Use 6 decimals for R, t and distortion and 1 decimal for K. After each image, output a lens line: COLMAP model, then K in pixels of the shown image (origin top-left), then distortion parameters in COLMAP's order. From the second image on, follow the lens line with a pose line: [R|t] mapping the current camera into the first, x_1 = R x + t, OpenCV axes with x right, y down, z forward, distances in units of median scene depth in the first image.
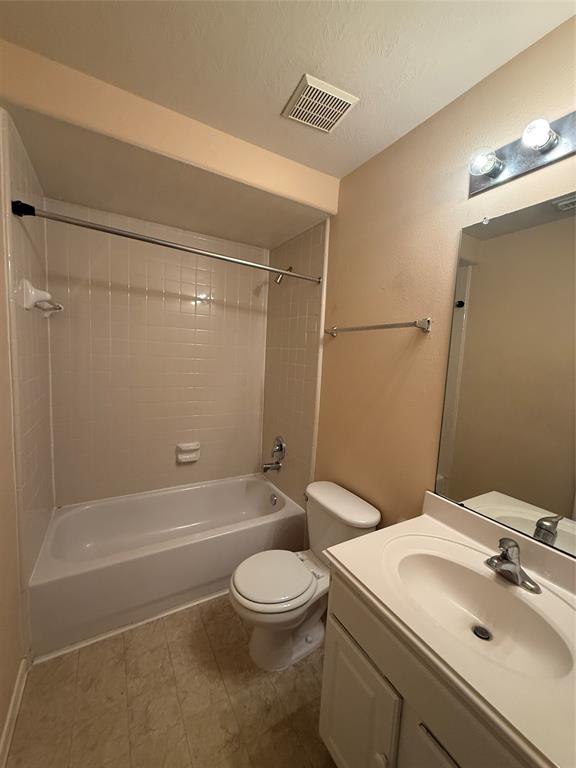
lens RADIAL K [[299.8, 0, 285.1], [0, 299.8, 384.3], [0, 0, 1]] dist [0.001887, 0.000093]
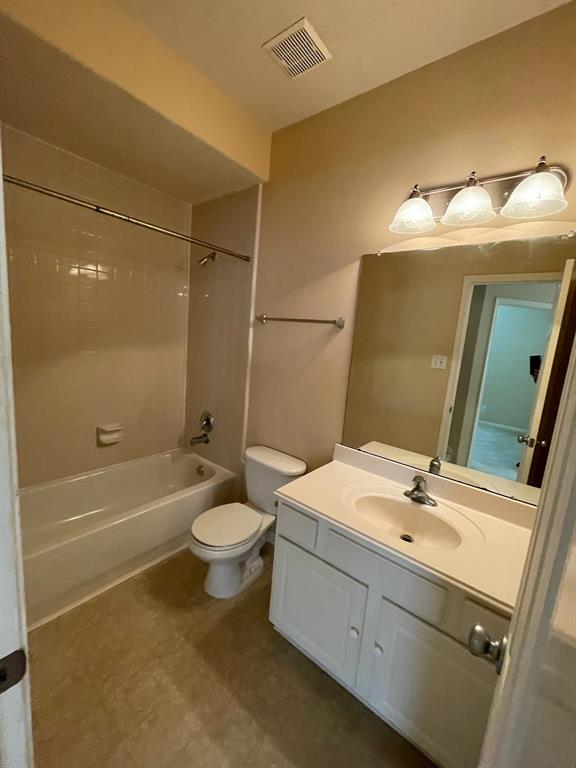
lens RADIAL K [[306.3, 0, 289.1], [0, 306.3, 383.5], [0, 0, 1]] dist [-0.013590, 0.000467]
pose [[0.914208, -0.011660, 0.405077, -0.217535], [-0.016233, 0.997730, 0.065357, -0.005815], [-0.404920, -0.066325, 0.911944, -0.130566]]
